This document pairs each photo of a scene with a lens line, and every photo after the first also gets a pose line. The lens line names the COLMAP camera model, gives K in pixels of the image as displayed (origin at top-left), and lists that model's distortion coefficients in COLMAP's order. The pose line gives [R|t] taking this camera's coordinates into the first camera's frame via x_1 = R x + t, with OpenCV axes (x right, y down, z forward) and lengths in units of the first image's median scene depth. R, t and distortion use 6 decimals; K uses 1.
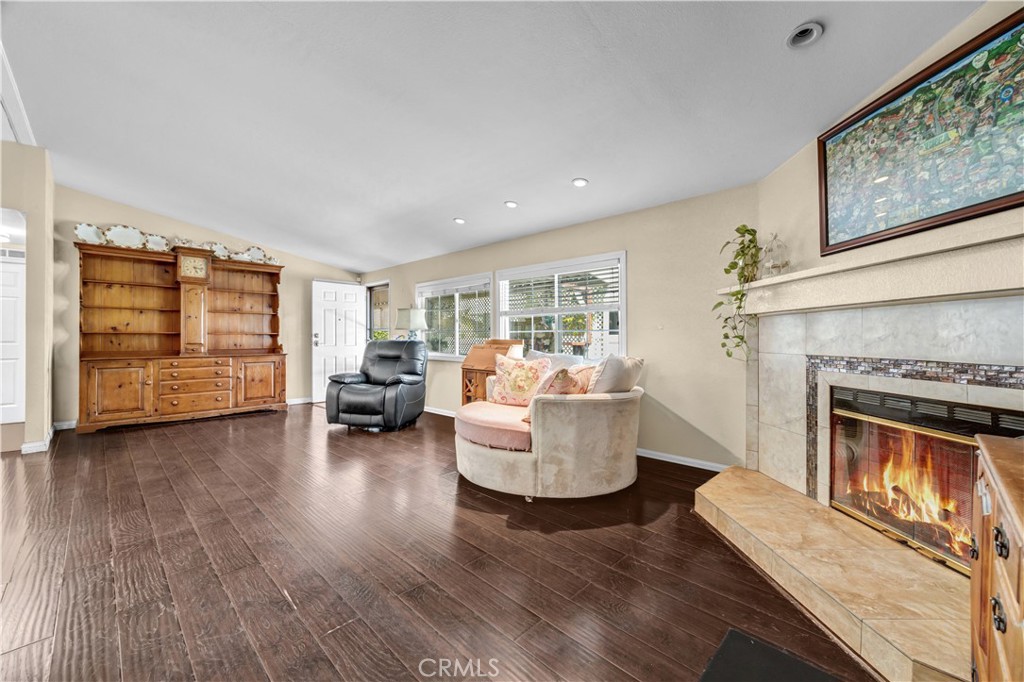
lens RADIAL K [[415.4, 0, 512.0], [0, 415.4, 341.0], [0, 0, 1]] dist [-0.000121, 0.000038]
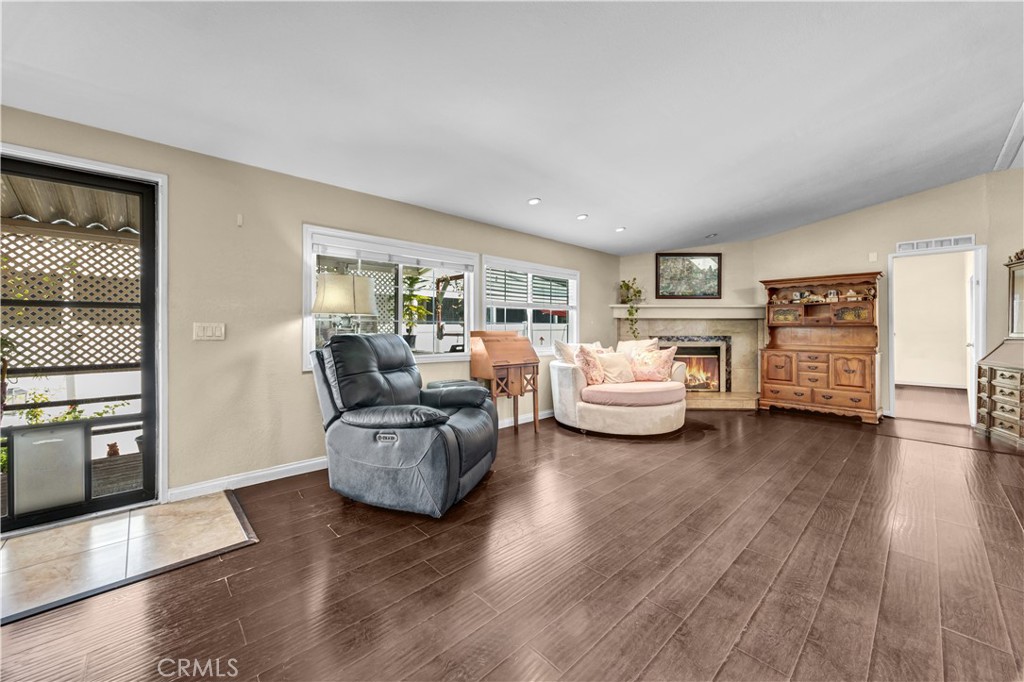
lens RADIAL K [[394.0, 0, 511.8], [0, 394.0, 325.7], [0, 0, 1]] dist [0.000206, 0.000040]
pose [[0.033874, -0.002631, 0.999423, -1.135354], [-0.003188, 0.999991, 0.002741, -0.021362], [-0.999421, -0.003279, 0.033866, 1.158217]]
